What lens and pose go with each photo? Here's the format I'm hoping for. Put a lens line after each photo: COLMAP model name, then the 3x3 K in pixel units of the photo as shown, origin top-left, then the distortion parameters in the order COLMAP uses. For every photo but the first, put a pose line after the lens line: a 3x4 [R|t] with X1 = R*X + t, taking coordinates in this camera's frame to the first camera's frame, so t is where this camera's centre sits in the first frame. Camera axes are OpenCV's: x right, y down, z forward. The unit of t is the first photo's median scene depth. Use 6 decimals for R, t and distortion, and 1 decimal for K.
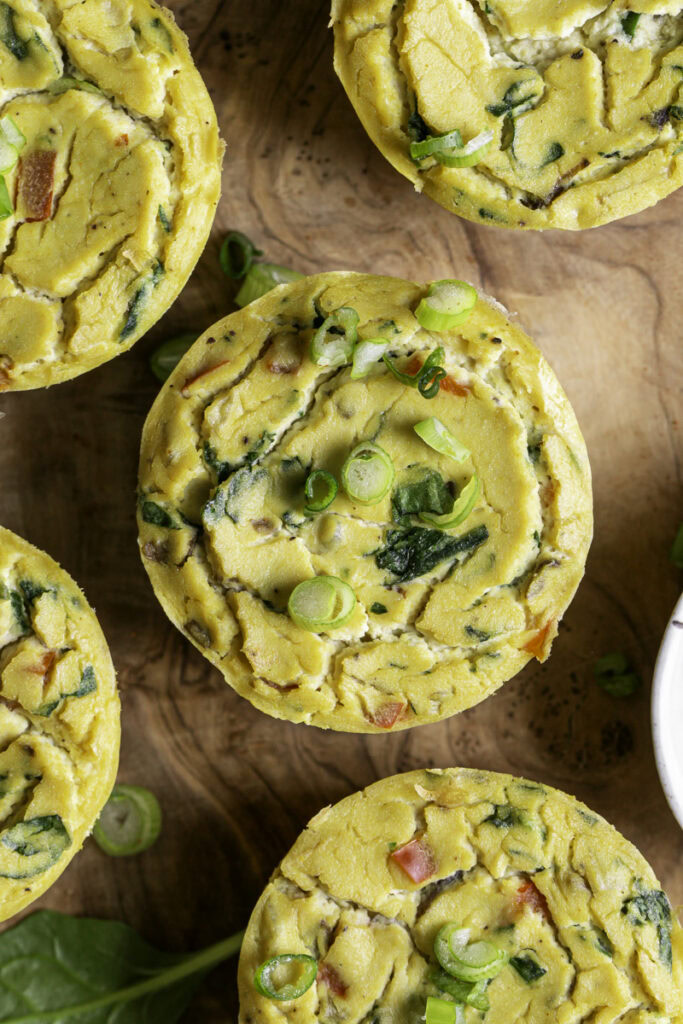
lens RADIAL K [[3016.7, 0, 341.5], [0, 3016.7, 512.0], [0, 0, 1]] dist [0.060032, 0.752116]
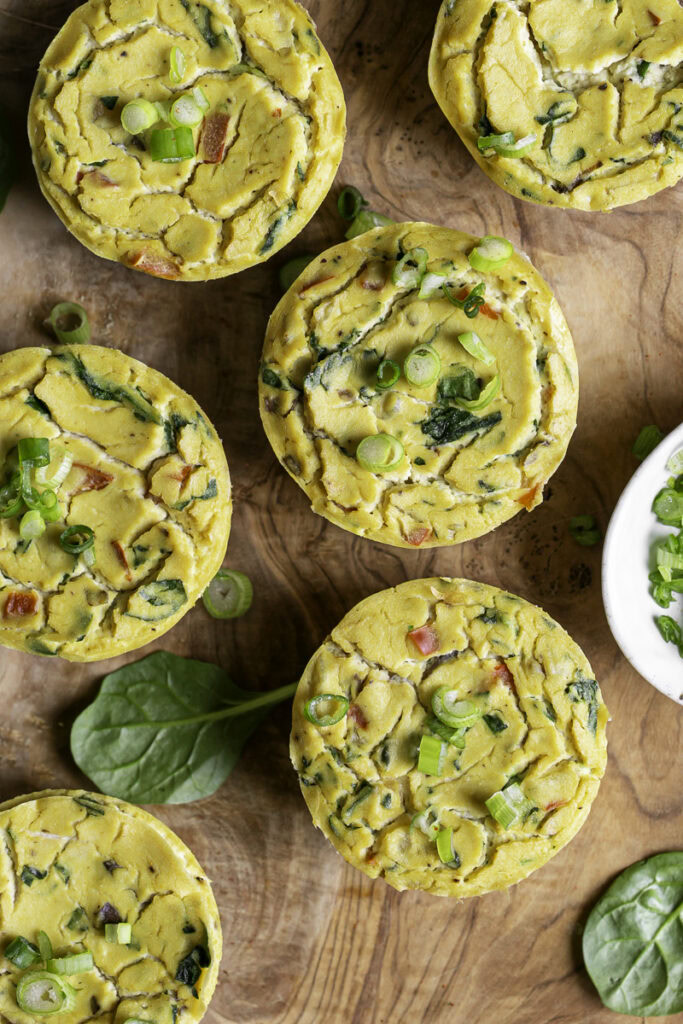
lens RADIAL K [[3016.5, 0, 387.6], [0, 3016.5, 511.1], [0, 0, 1]] dist [0.265701, 1.660747]
pose [[0.993238, 0.111991, -0.030582, 0.043445], [-0.111610, 0.993655, 0.013888, 0.037197], [0.031944, -0.010381, 0.999436, -0.423497]]
